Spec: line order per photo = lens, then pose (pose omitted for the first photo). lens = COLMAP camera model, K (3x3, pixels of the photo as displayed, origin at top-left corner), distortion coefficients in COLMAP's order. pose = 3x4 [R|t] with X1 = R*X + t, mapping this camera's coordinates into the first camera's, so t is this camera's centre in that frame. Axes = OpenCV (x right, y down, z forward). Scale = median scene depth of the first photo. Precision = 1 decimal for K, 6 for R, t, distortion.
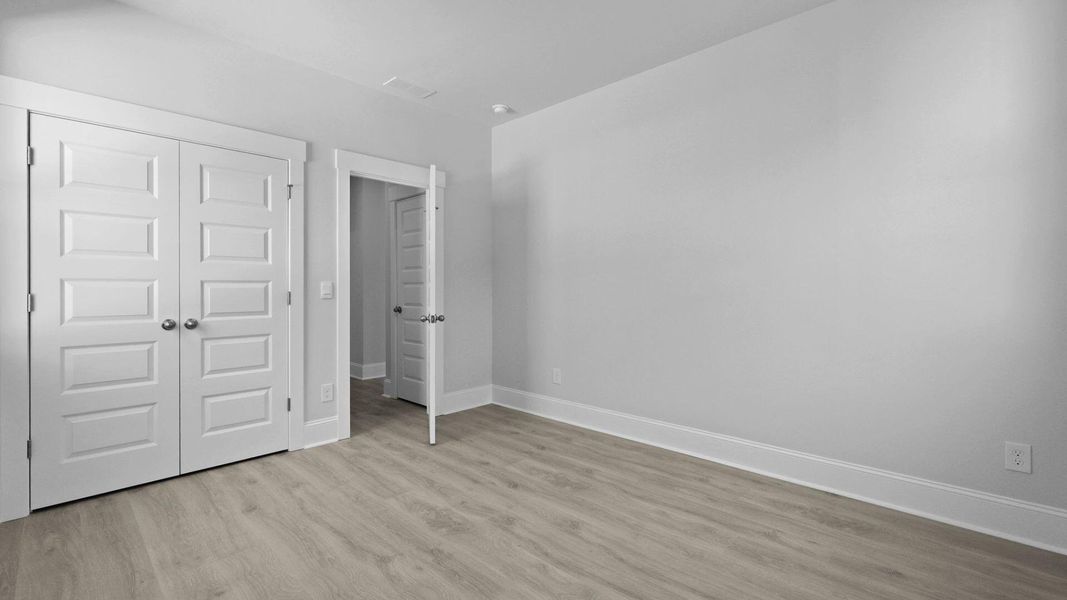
lens RADIAL K [[488.3, 0, 523.8], [0, 488.3, 291.2], [0, 0, 1]] dist [0.001164, 0.000174]
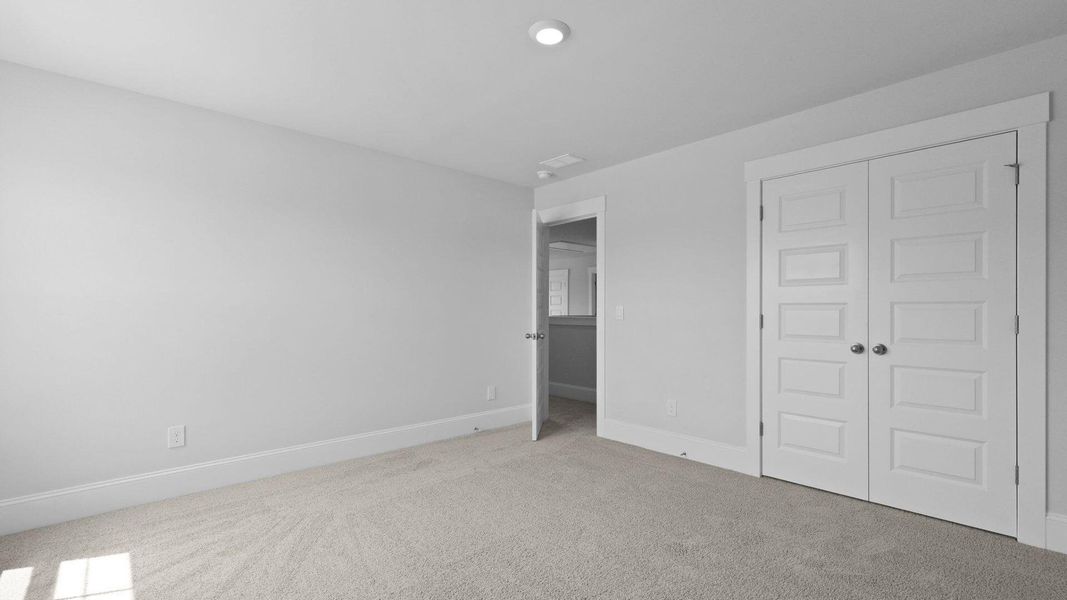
lens RADIAL K [[521.6, 0, 539.0], [0, 521.6, 305.8], [0, 0, 1]] dist [0.004665, 0.000653]
pose [[-0.160561, -0.011951, -0.986954, 0.569291], [-0.005459, 0.999922, -0.011220, -0.001549], [0.987011, 0.003586, -0.160614, 0.659256]]
